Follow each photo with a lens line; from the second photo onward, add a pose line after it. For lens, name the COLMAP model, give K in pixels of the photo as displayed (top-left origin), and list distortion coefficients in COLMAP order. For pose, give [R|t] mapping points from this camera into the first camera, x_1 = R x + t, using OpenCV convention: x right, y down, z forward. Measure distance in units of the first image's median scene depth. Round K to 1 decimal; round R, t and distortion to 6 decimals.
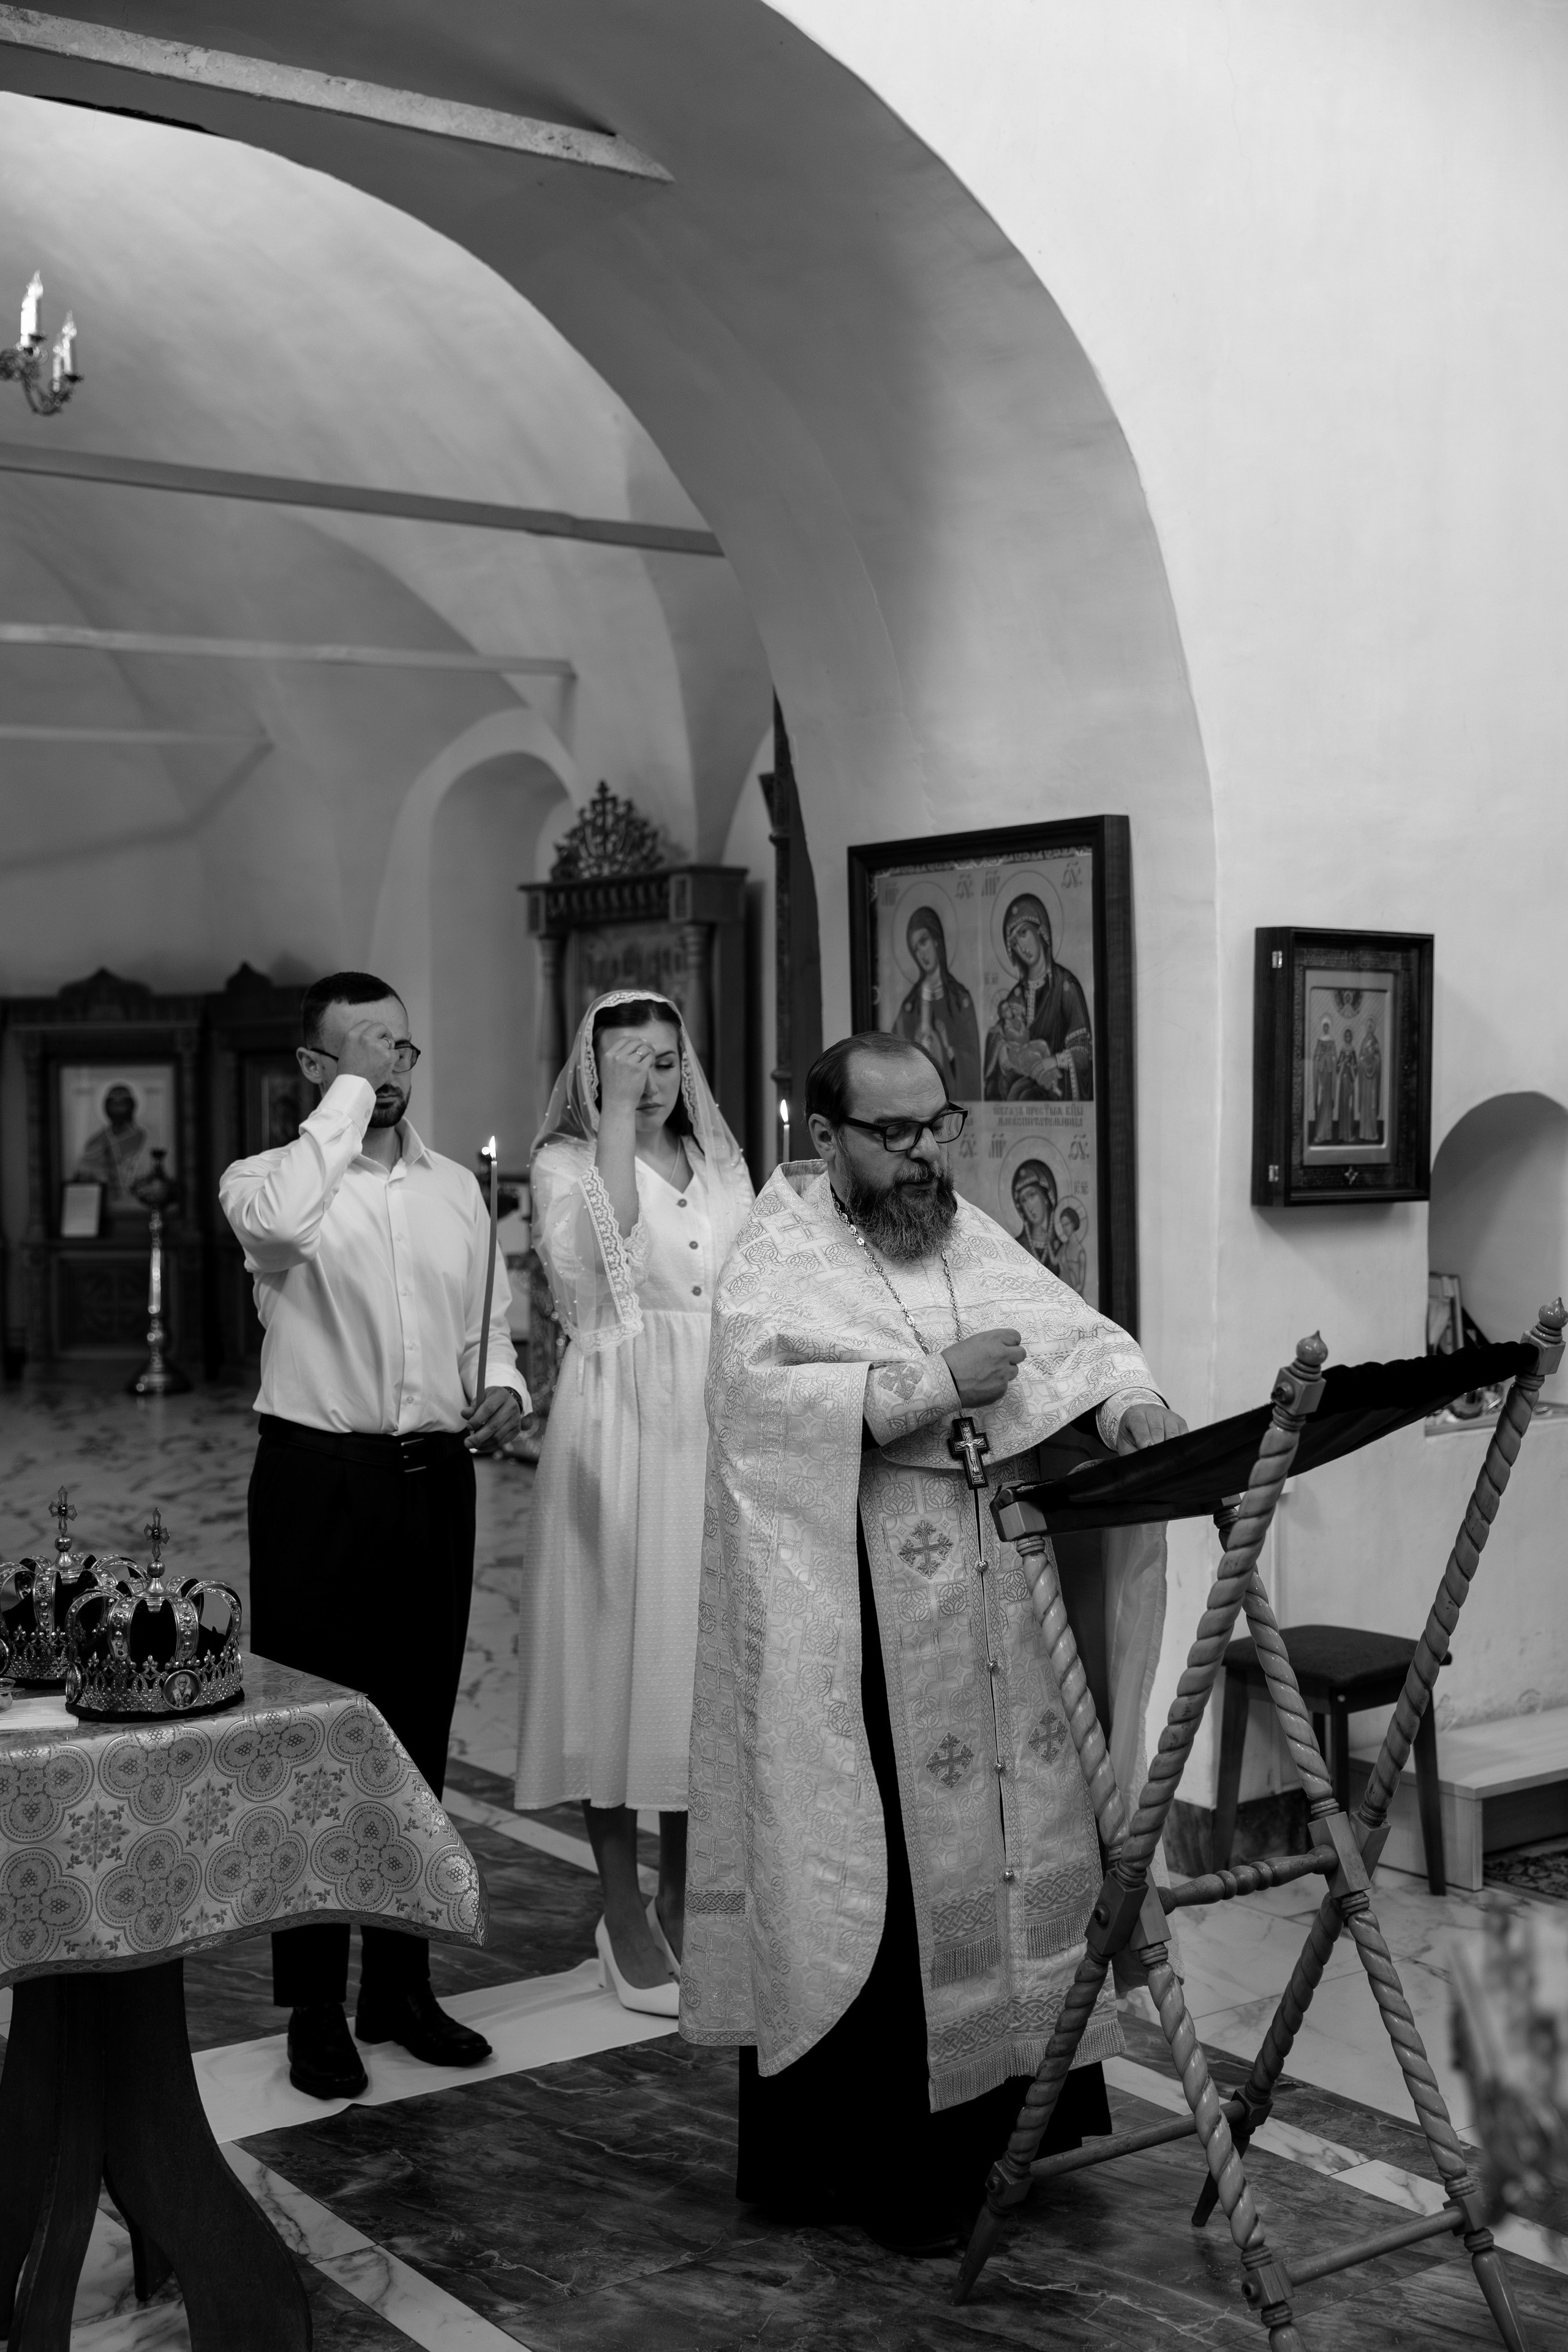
lens RADIAL K [[2863.9, 0, 781.6], [0, 2863.9, 1195.7], [0, 0, 1]] dist [0.001057, 0.000000]
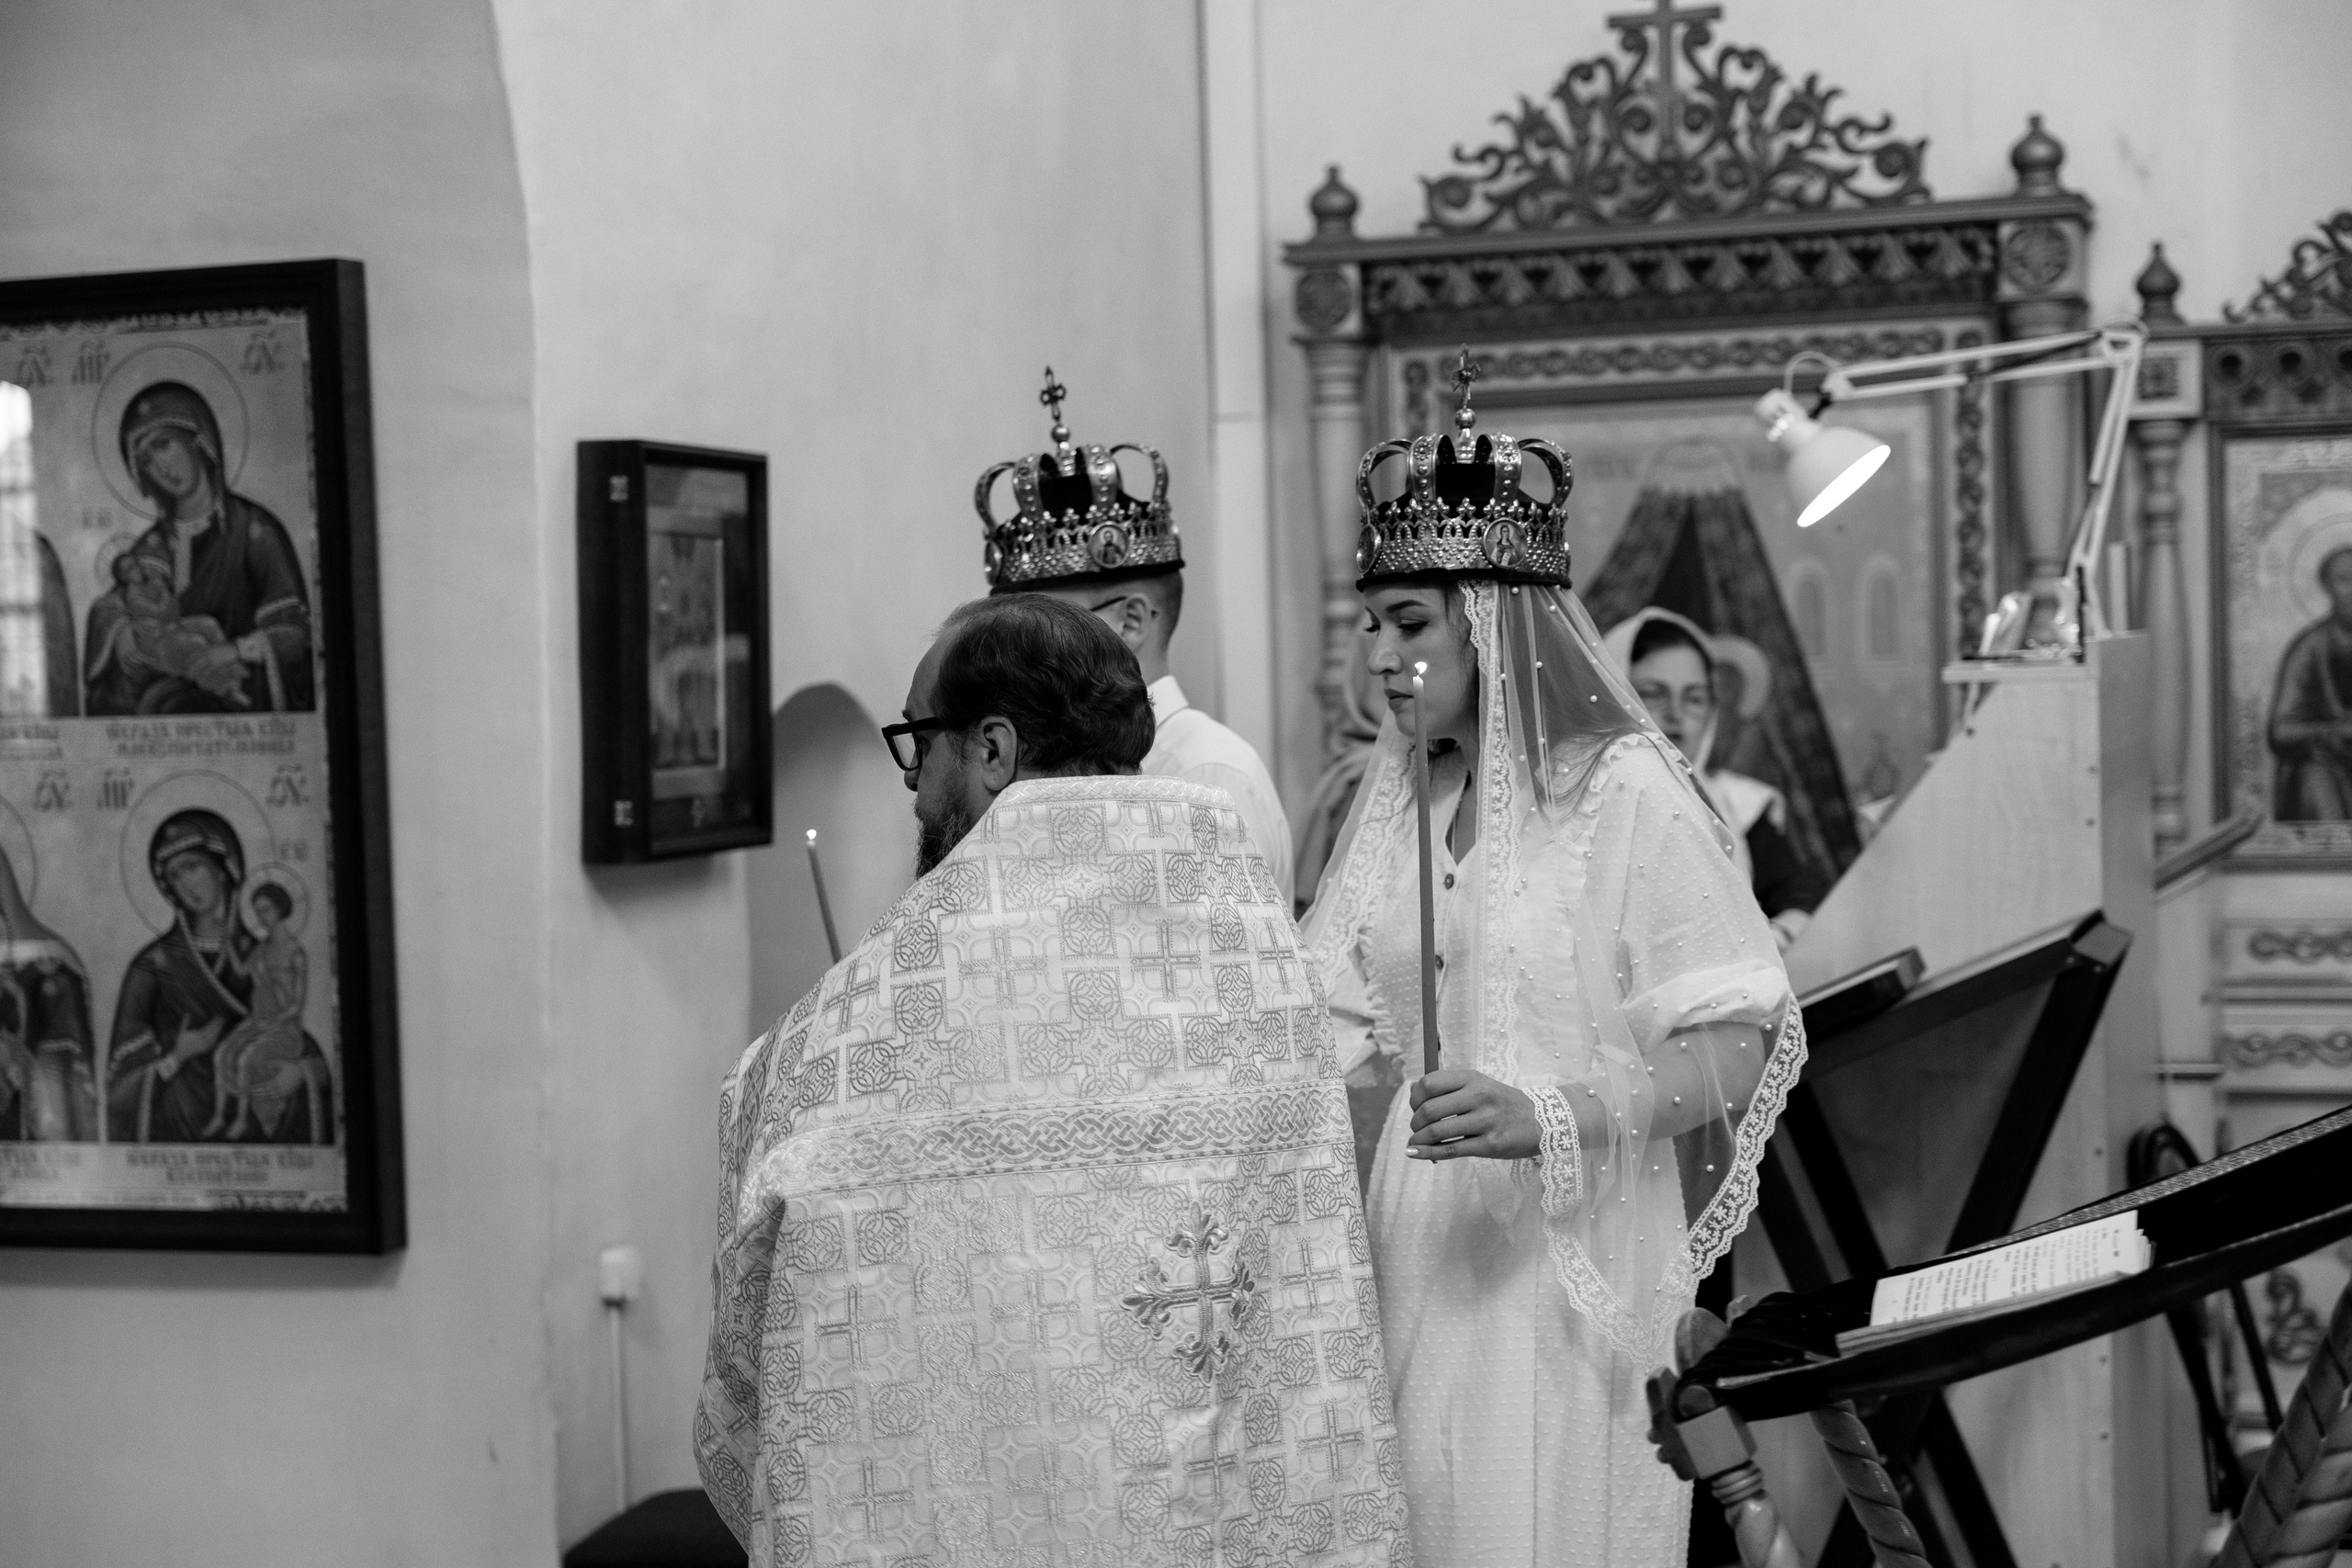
lens RADIAL K [[3809.5, 0, 1240.9], [0, 3809.5, 797.2], [0, 0, 1]] dist [0.041406, 0.000000]
pose [[0.802963, -0.031806, 0.595179, -0.221570], [0.042921, 0.999068, -0.004516, -0.001702], [-0.594481, 0.029172, 0.803580, 0.197173]]
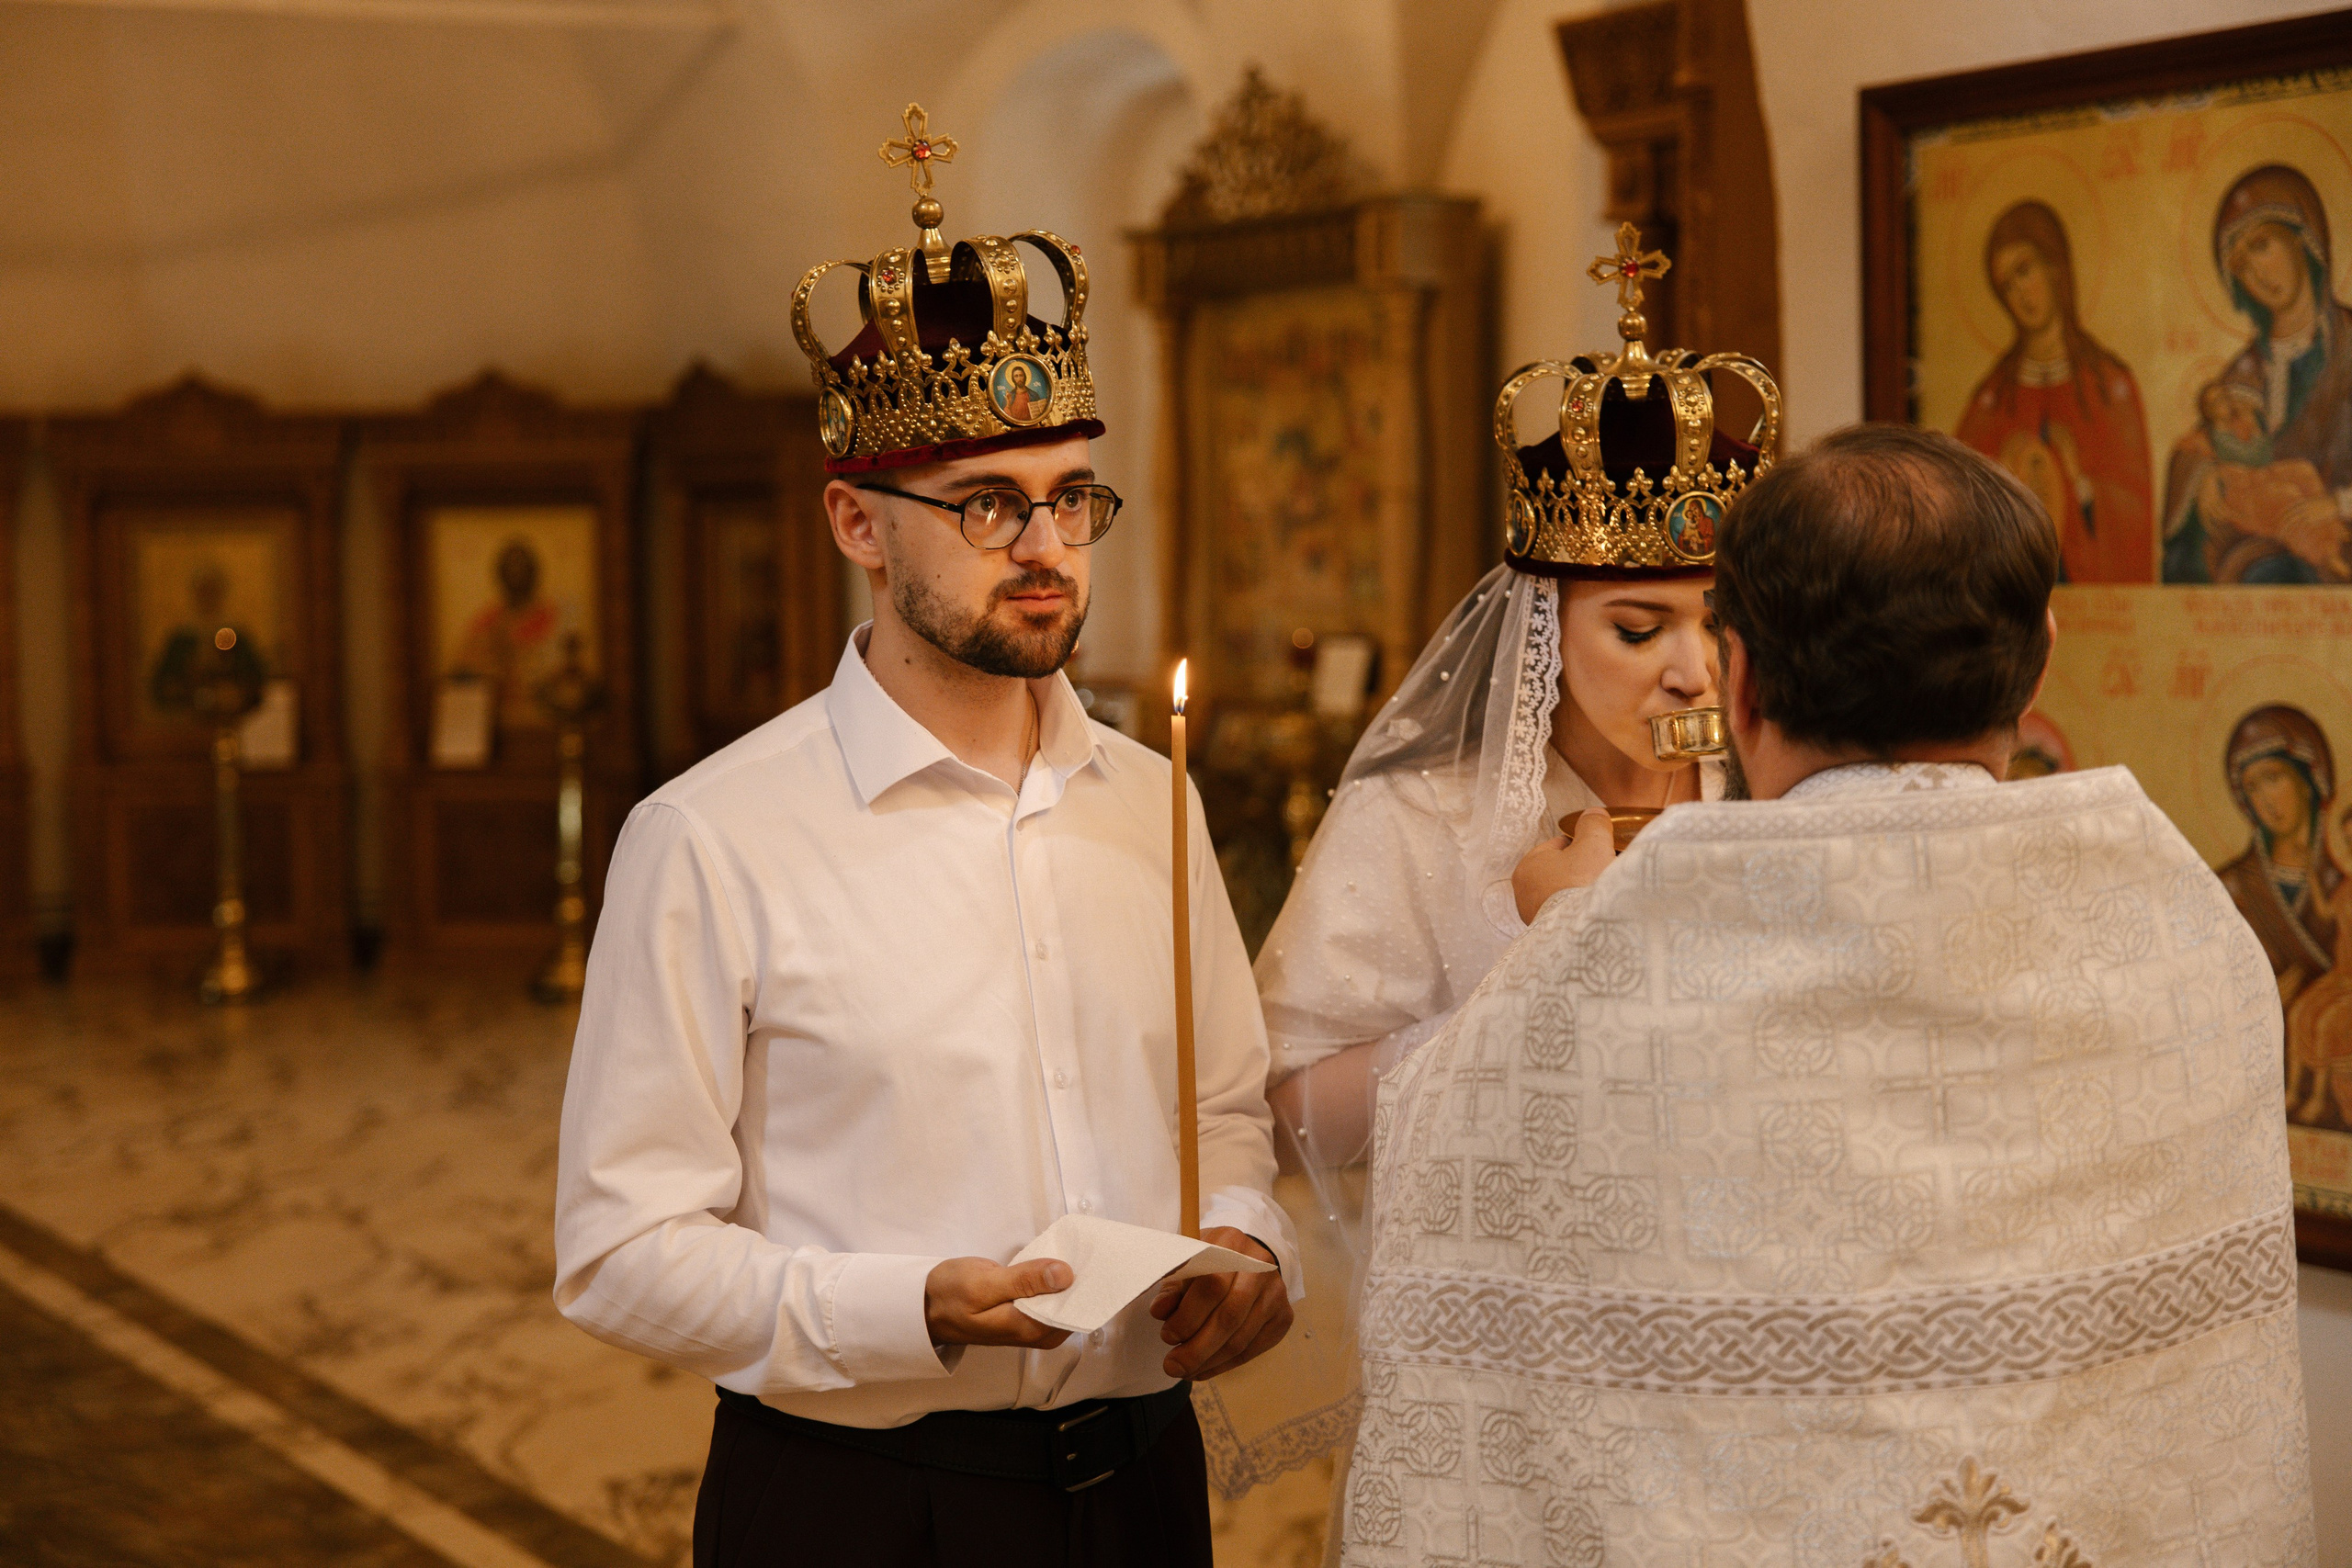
lens RADIAL K [[3573.4, 0, 1186.2], [0, 3573.4, 791.5], [0, 0, 1]] dist [0.022241, 0.000000]
pose [[0.998603, -0.000312, -0.052847, -0.066344], [0.002175, 0.999378, 0.035206, -0.020060], [0.052803, -0.035271, 0.997982, 0.373114]]
